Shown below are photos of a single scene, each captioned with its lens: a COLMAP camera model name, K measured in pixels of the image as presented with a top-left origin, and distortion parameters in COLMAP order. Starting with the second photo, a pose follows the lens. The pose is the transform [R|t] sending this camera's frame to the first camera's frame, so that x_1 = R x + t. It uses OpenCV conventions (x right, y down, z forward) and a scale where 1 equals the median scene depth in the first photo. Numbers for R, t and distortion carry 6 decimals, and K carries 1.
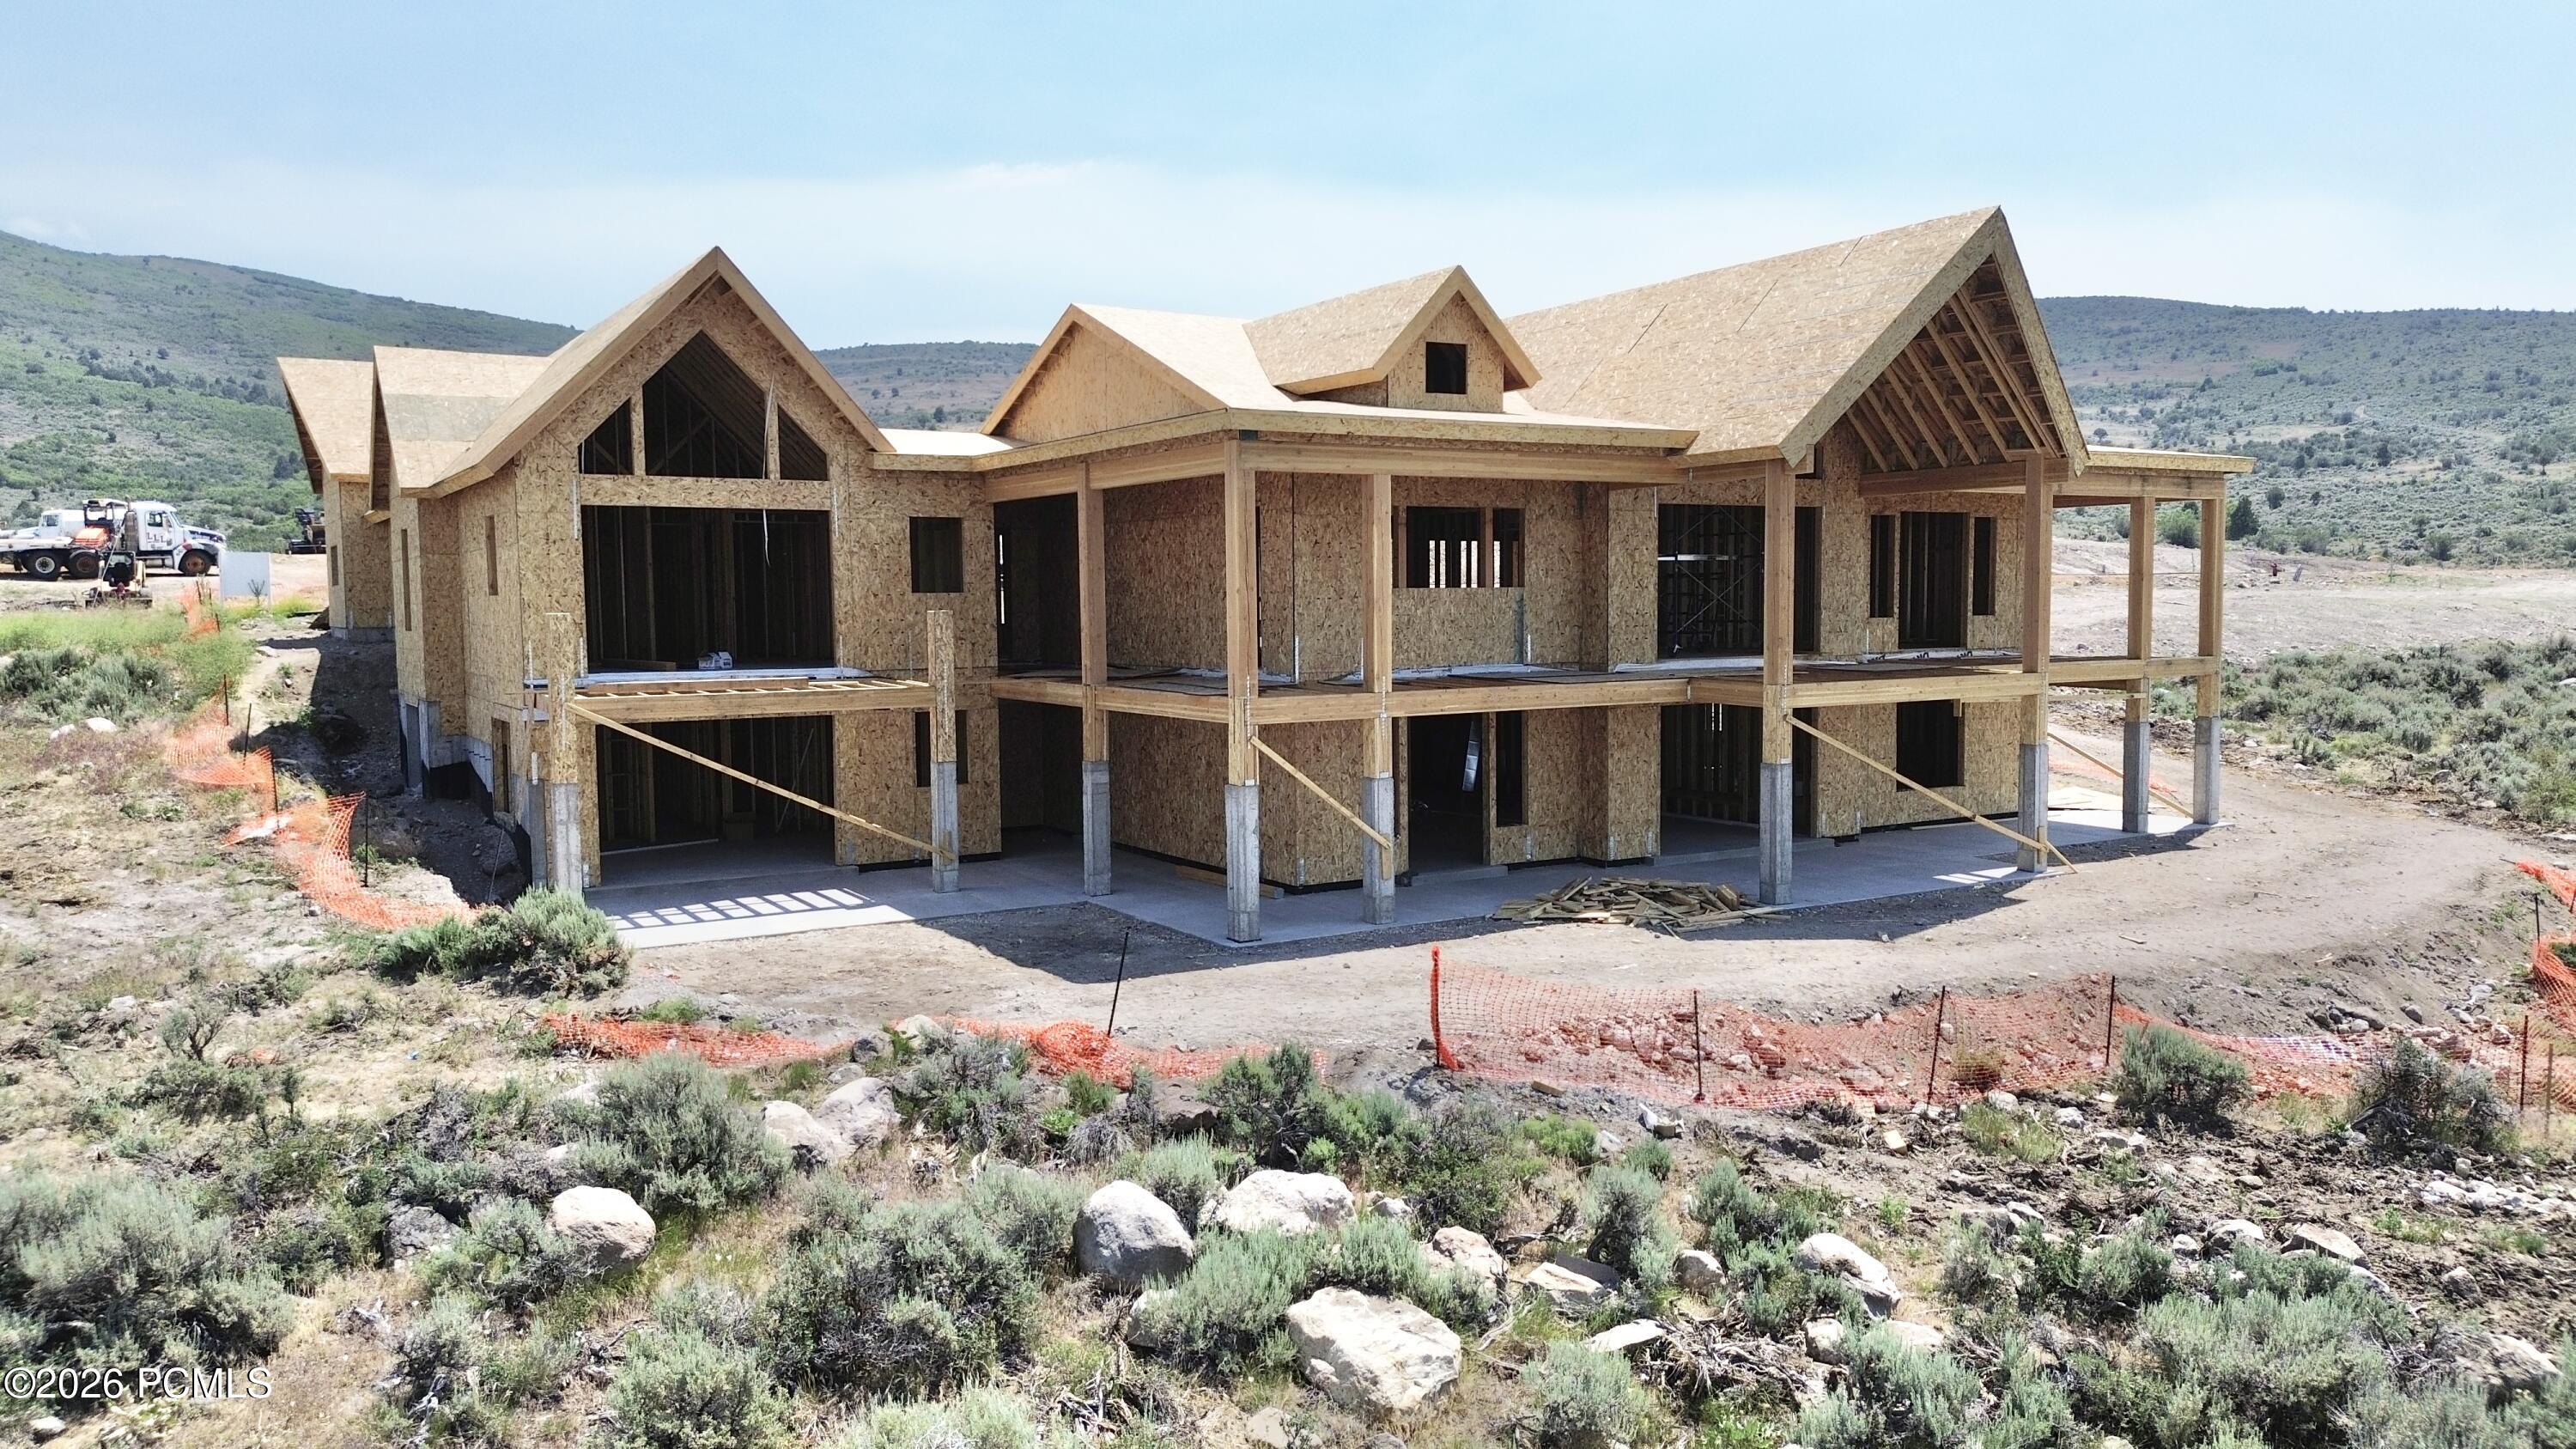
lens RADIAL K [[1810.0, 0, 1288.0], [0, 1810.0, 724.5], [0, 0, 1]] dist [0.089429, -0.093973]
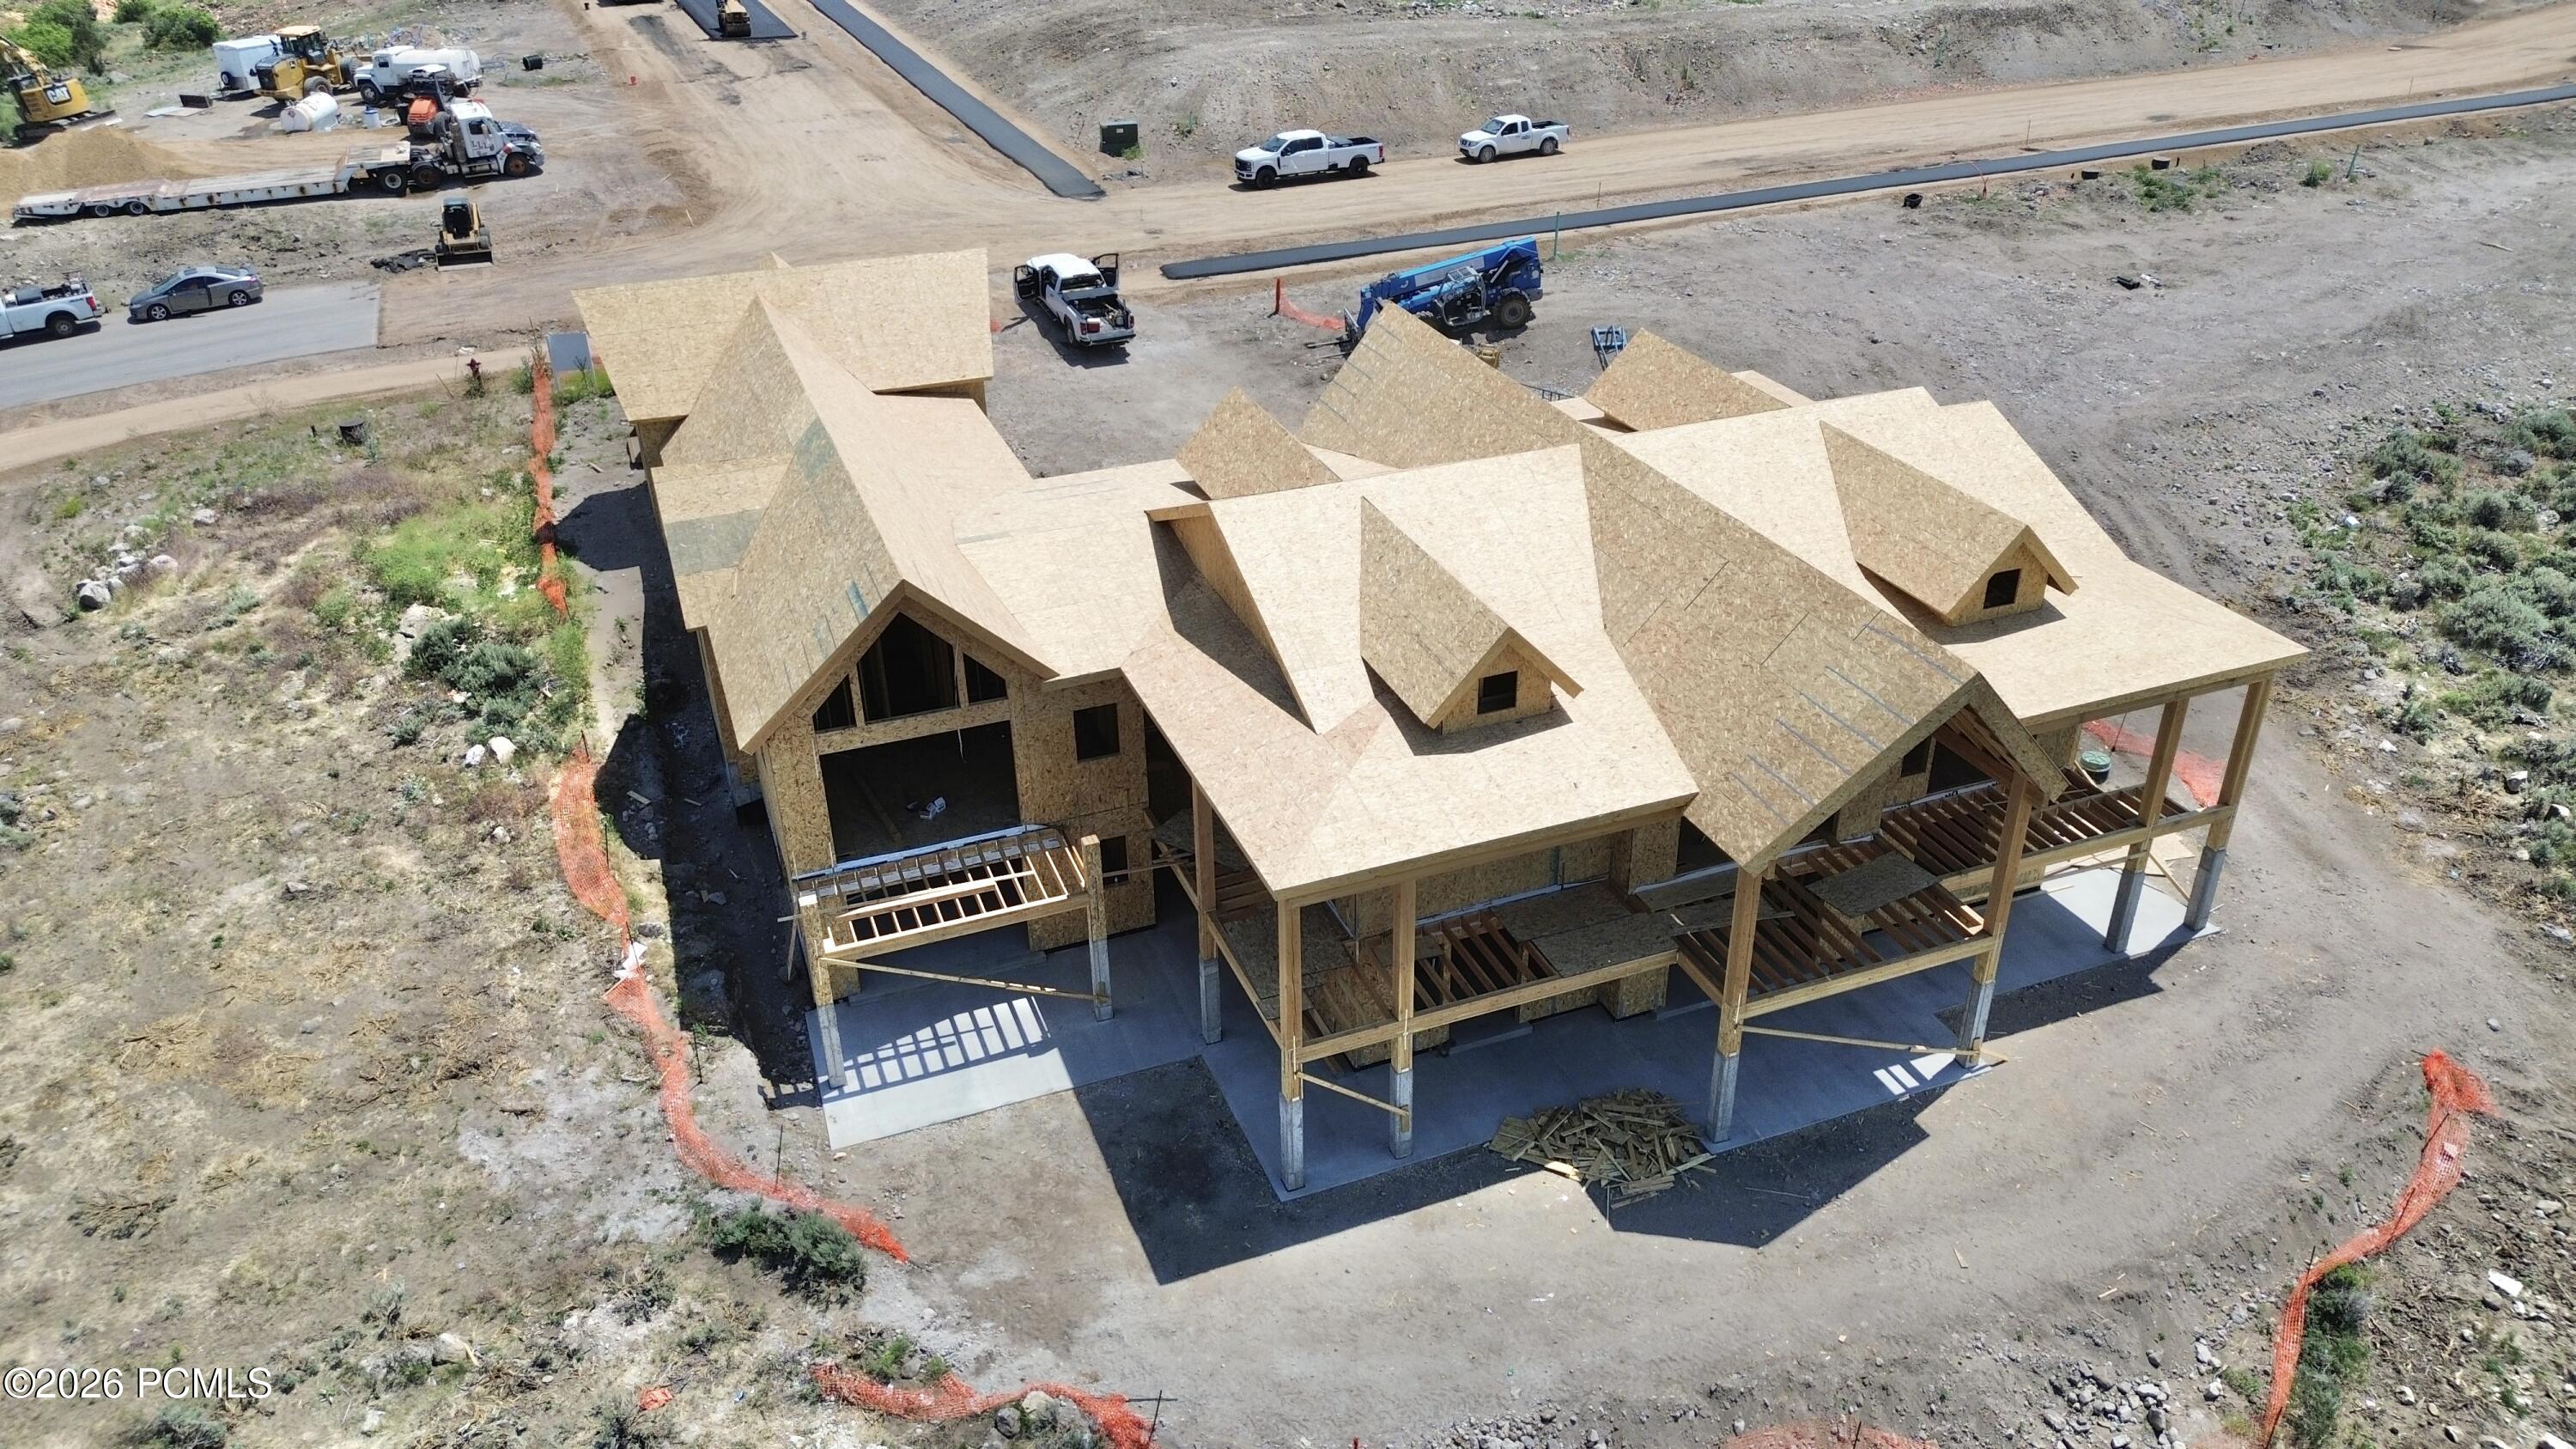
lens RADIAL K [[1806.6, 0, 1302.7], [0, 1806.6, 719.6], [0, 0, 1]] dist [0.118131, -0.167181]
pose [[0.985979, 0.079963, -0.146462, 0.131735], [-0.010772, 0.906377, 0.422333, -0.659029], [0.166520, -0.414834, 0.894530, -0.081001]]
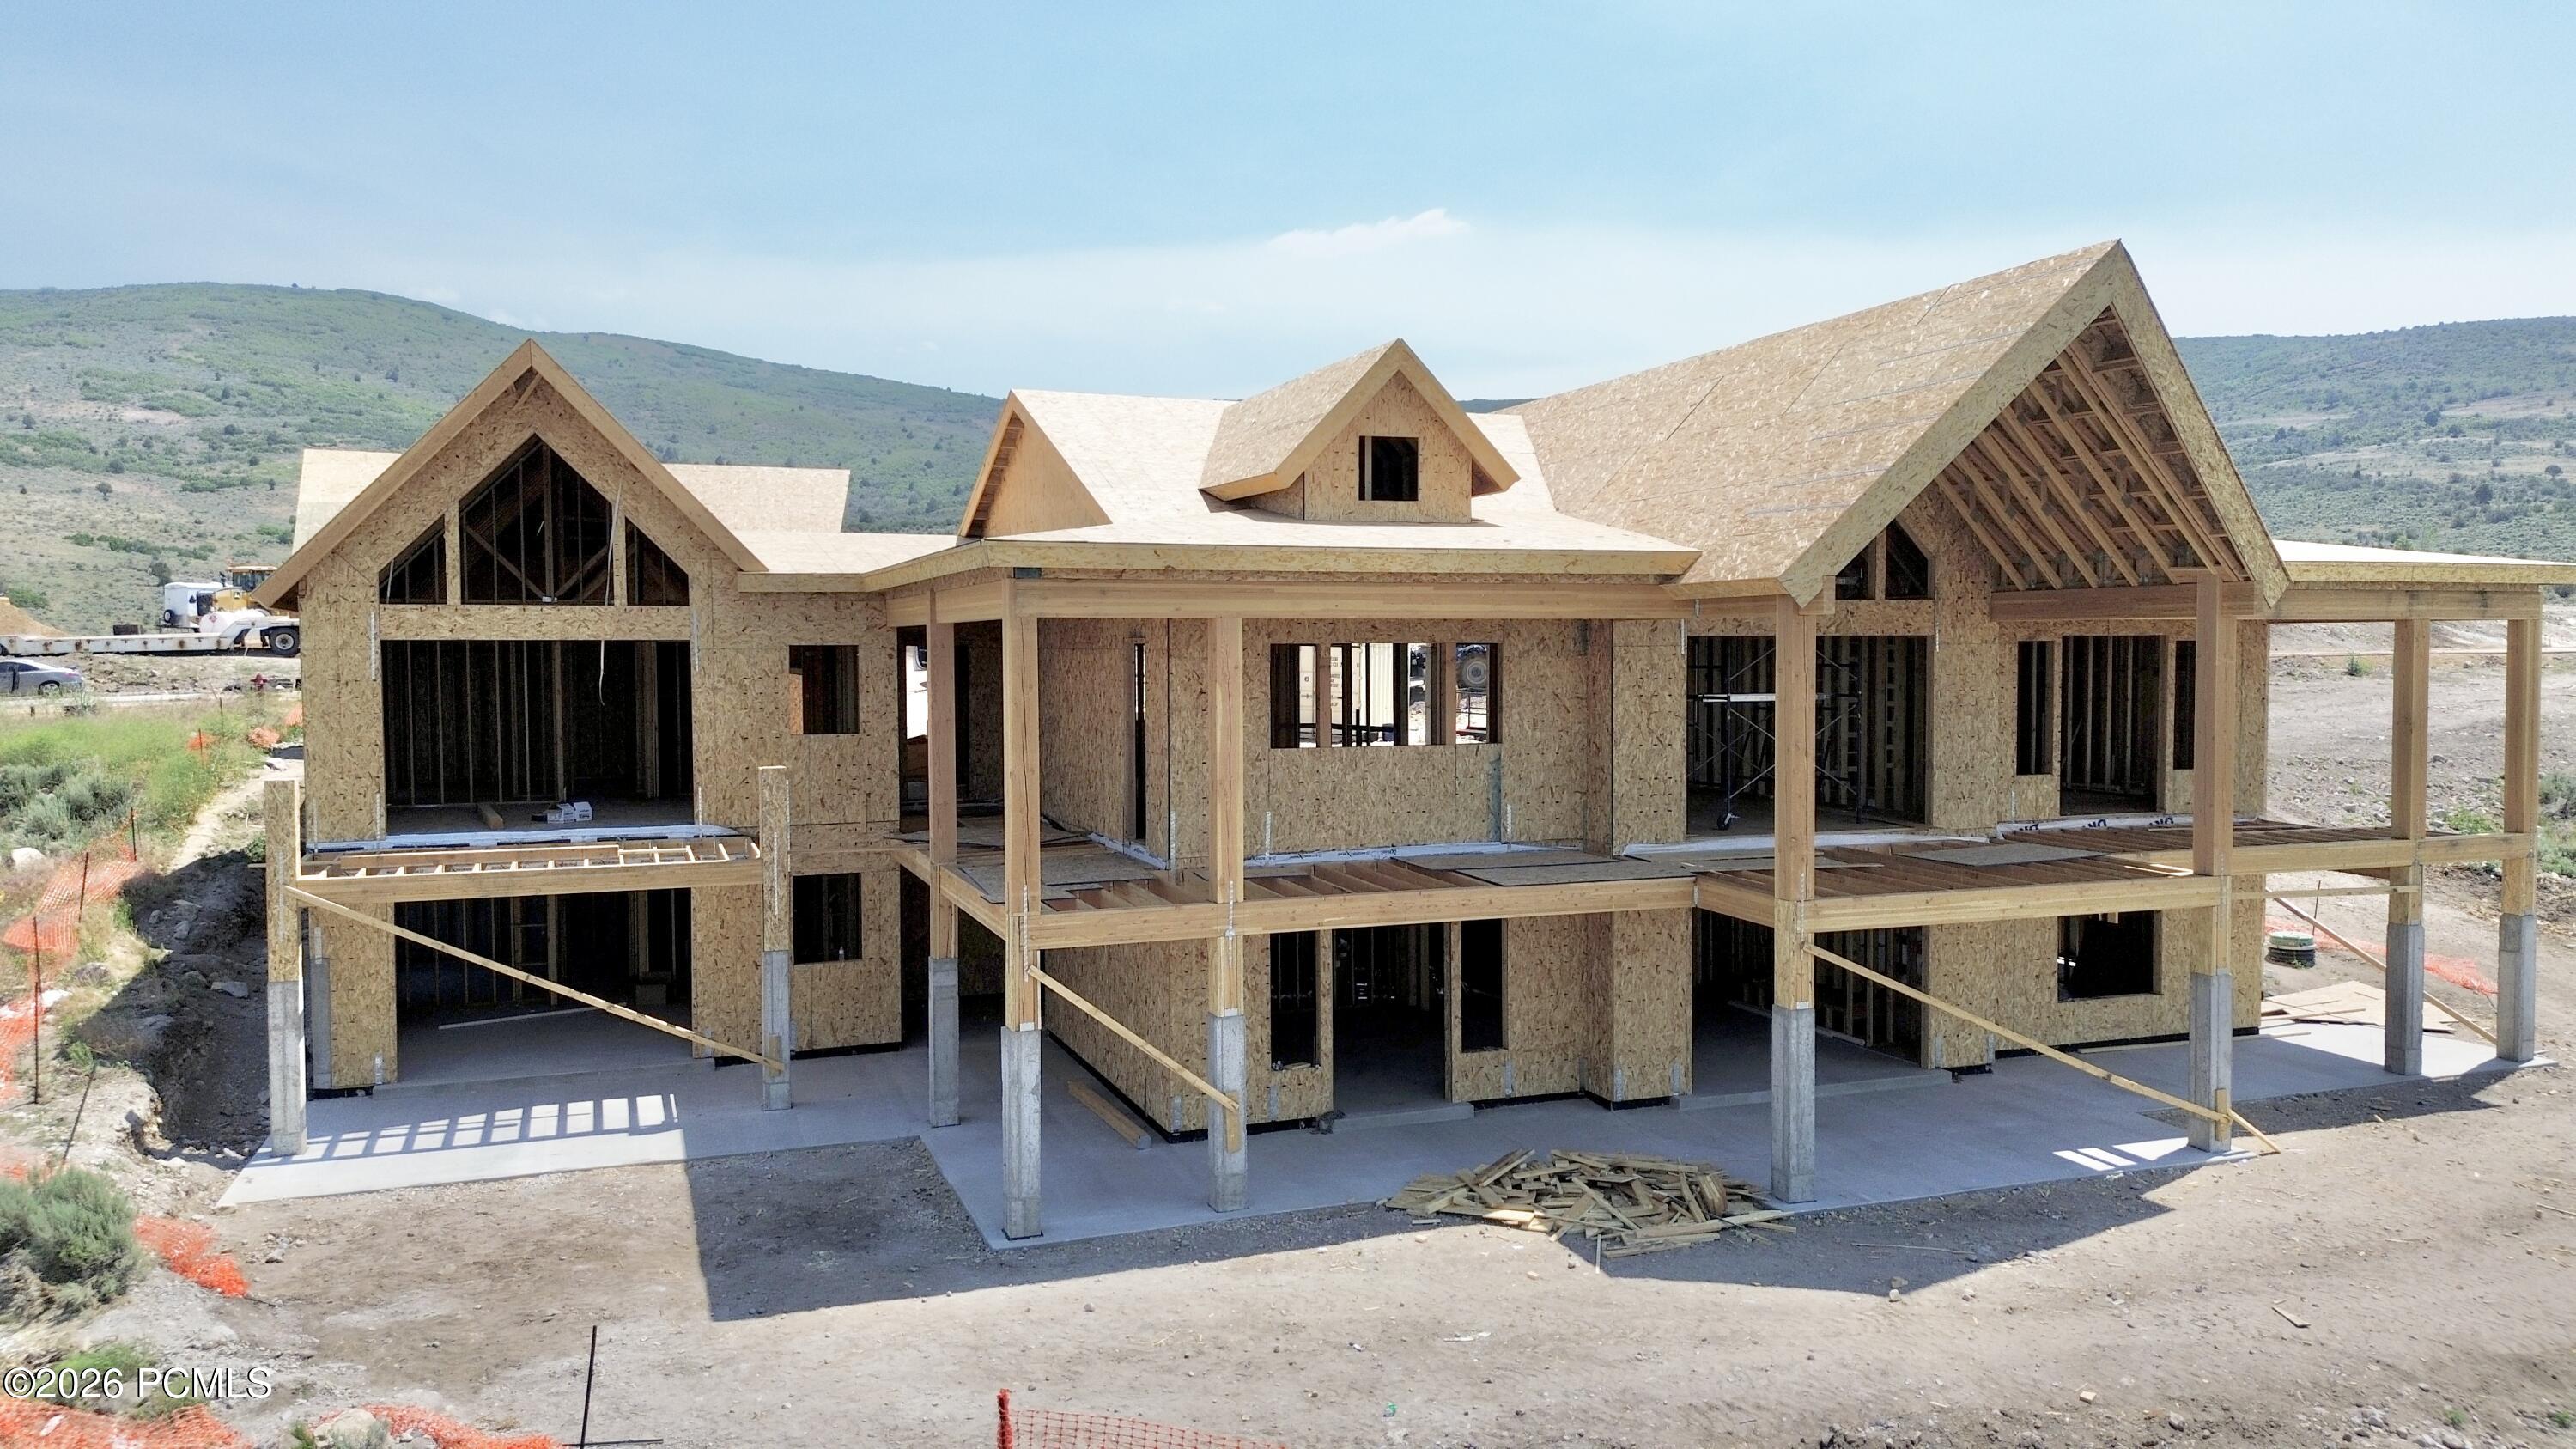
lens RADIAL K [[1810.0, 0, 1288.0], [0, 1810.0, 724.5], [0, 0, 1]] dist [0.089429, -0.093973]
pose [[0.982334, 0.014010, -0.186610, 0.186719], [-0.018658, 0.999557, -0.023174, -0.064925], [0.186202, 0.026246, 0.982161, 0.220103]]
